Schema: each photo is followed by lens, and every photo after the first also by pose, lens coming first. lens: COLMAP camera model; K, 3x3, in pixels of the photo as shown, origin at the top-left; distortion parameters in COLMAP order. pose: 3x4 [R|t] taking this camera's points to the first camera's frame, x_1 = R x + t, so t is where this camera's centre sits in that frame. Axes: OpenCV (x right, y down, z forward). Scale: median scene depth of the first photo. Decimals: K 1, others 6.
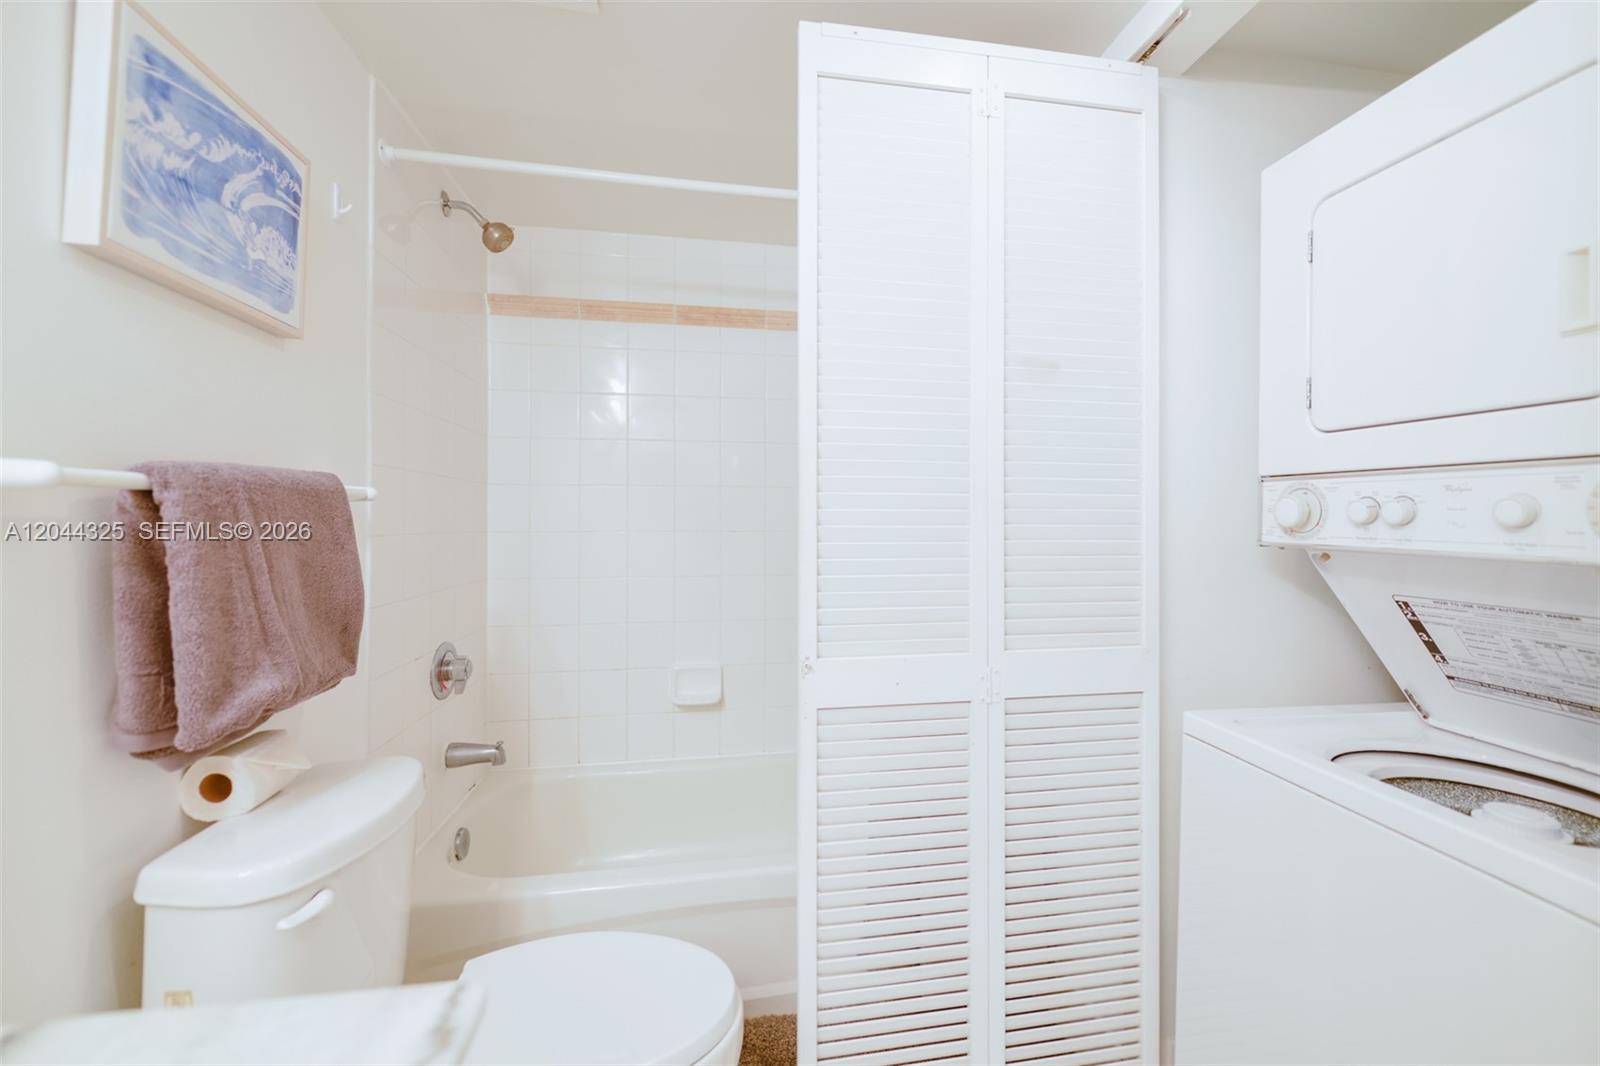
lens RADIAL K [[637.4, 0, 810.7], [0, 637.4, 517.0], [0, 0, 1]] dist [0.001146, -0.002284]
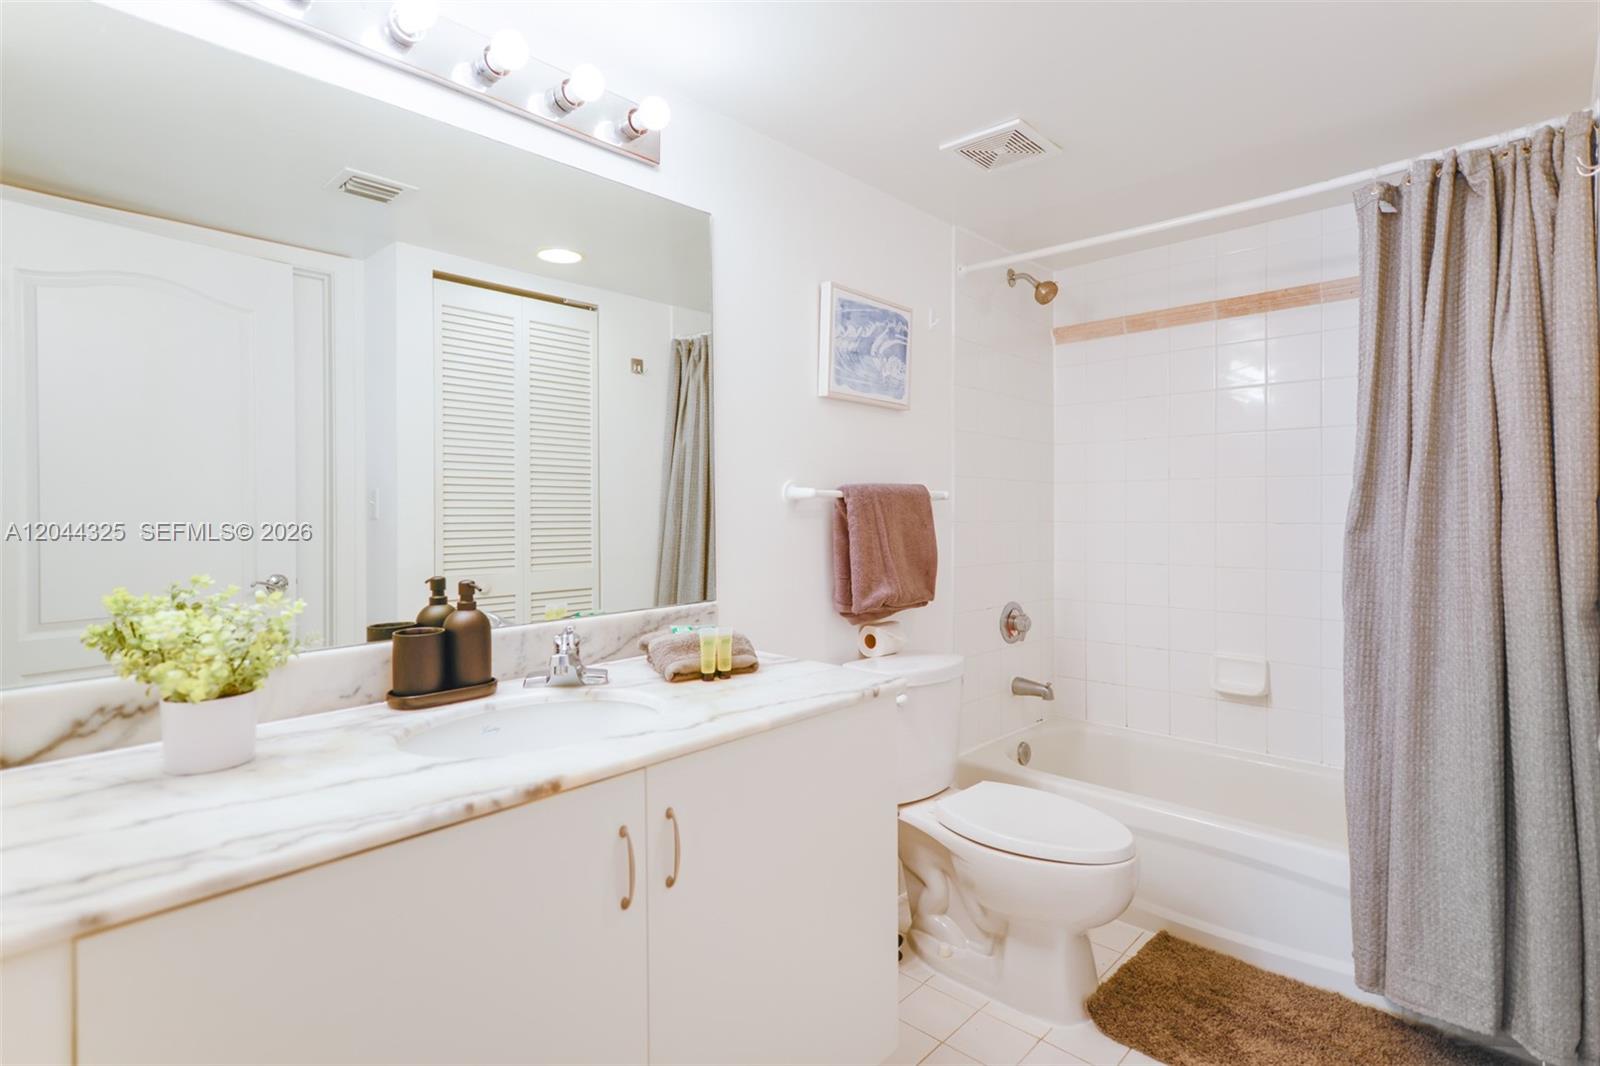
lens RADIAL K [[799.7, 0, 802.0], [0, 799.7, 533.0], [0, 0, 1]] dist [0.000200, -0.000047]
pose [[0.592240, 0.014099, -0.805638, 0.955481], [0.006386, 0.999733, 0.022191, 0.015939], [0.805736, -0.018287, 0.591992, -0.661986]]
